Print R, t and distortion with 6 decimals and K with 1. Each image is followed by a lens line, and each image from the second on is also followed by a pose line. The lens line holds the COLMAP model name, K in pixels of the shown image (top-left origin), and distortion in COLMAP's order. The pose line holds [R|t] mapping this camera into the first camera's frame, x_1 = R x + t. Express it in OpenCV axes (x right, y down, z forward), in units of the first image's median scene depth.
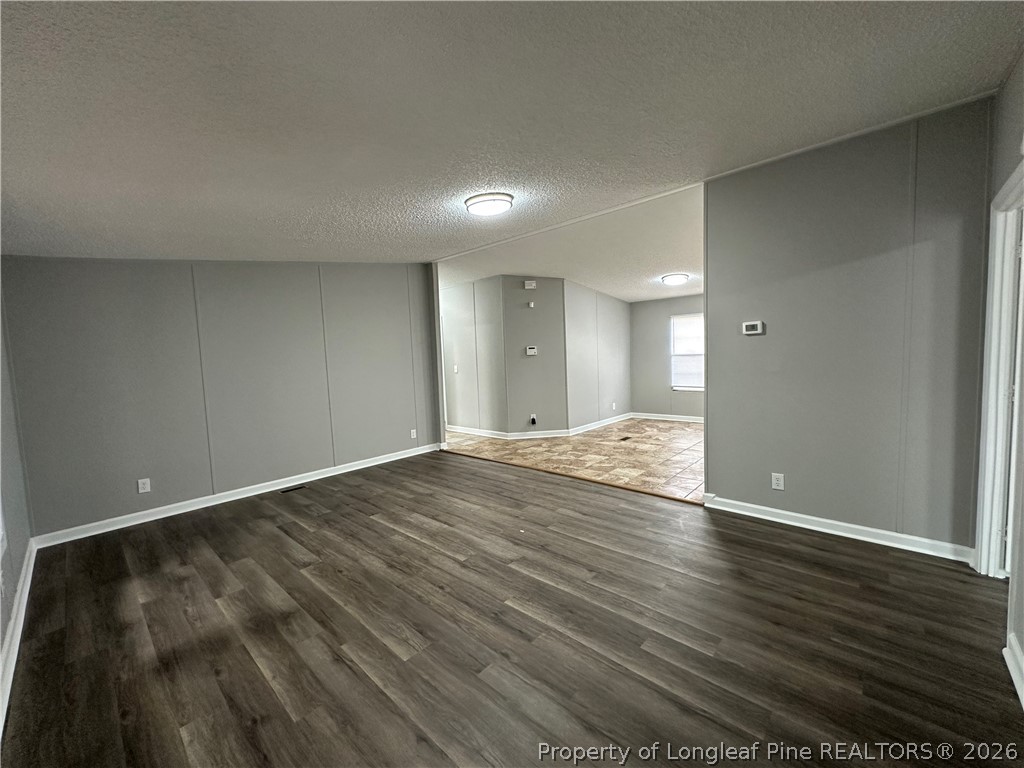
lens RADIAL K [[408.2, 0, 512.0], [0, 408.2, 384.0], [0, 0, 1]] dist [-0.003378, -0.000141]
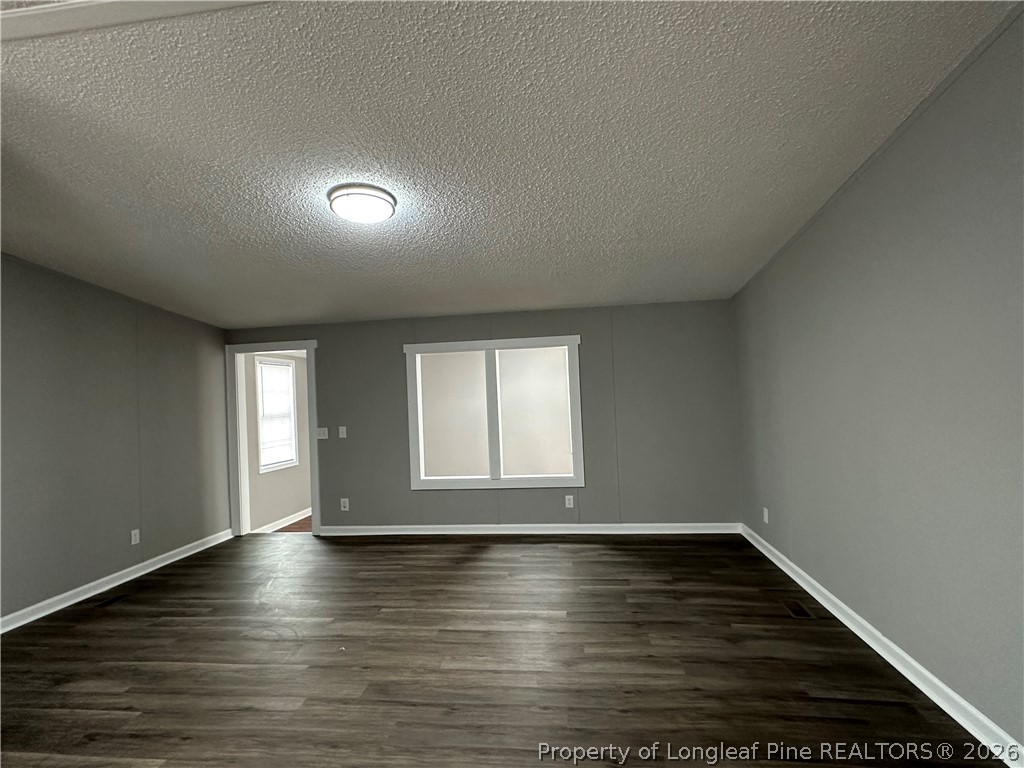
lens RADIAL K [[531.1, 0, 512.0], [0, 531.1, 384.0], [0, 0, 1]] dist [-0.003784, 0.000190]
pose [[-0.812248, 0.063641, -0.579830, 0.290519], [0.032071, 0.997399, 0.064547, -0.168057], [0.582430, 0.033832, -0.812176, 1.872121]]
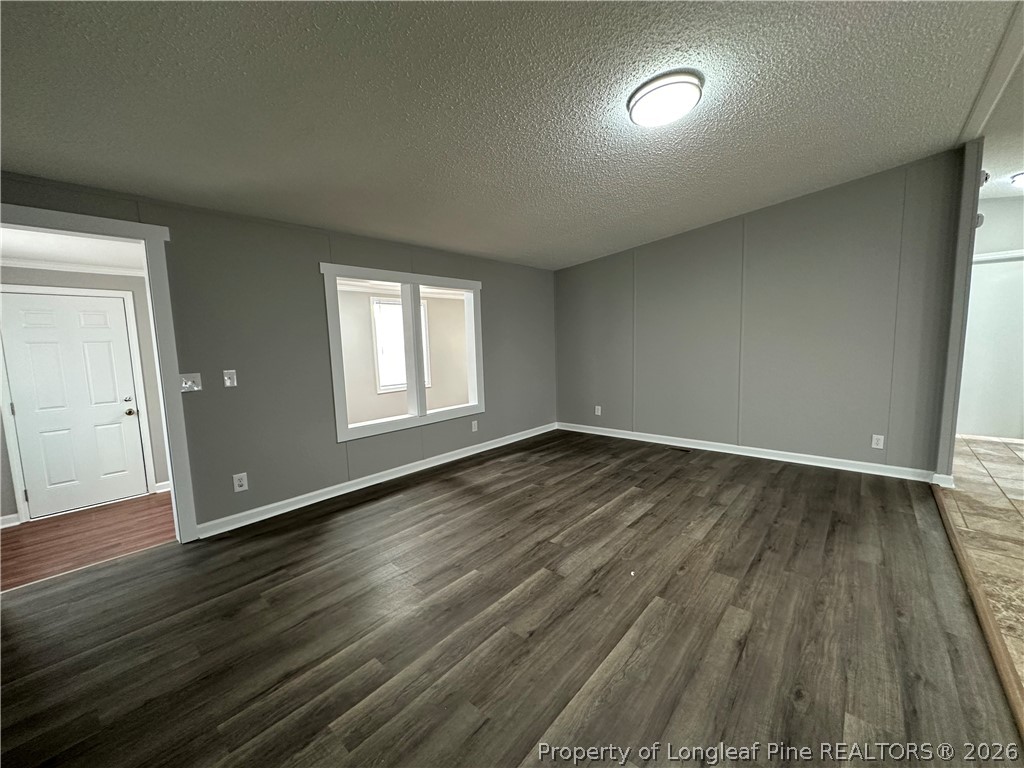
lens RADIAL K [[408.2, 0, 512.0], [0, 408.2, 384.0], [0, 0, 1]] dist [-0.003378, -0.000141]
pose [[0.023829, 0.147049, -0.988842, 0.653042], [-0.045267, 0.988267, 0.145873, -0.061978], [0.998691, 0.041286, 0.030206, 0.721089]]
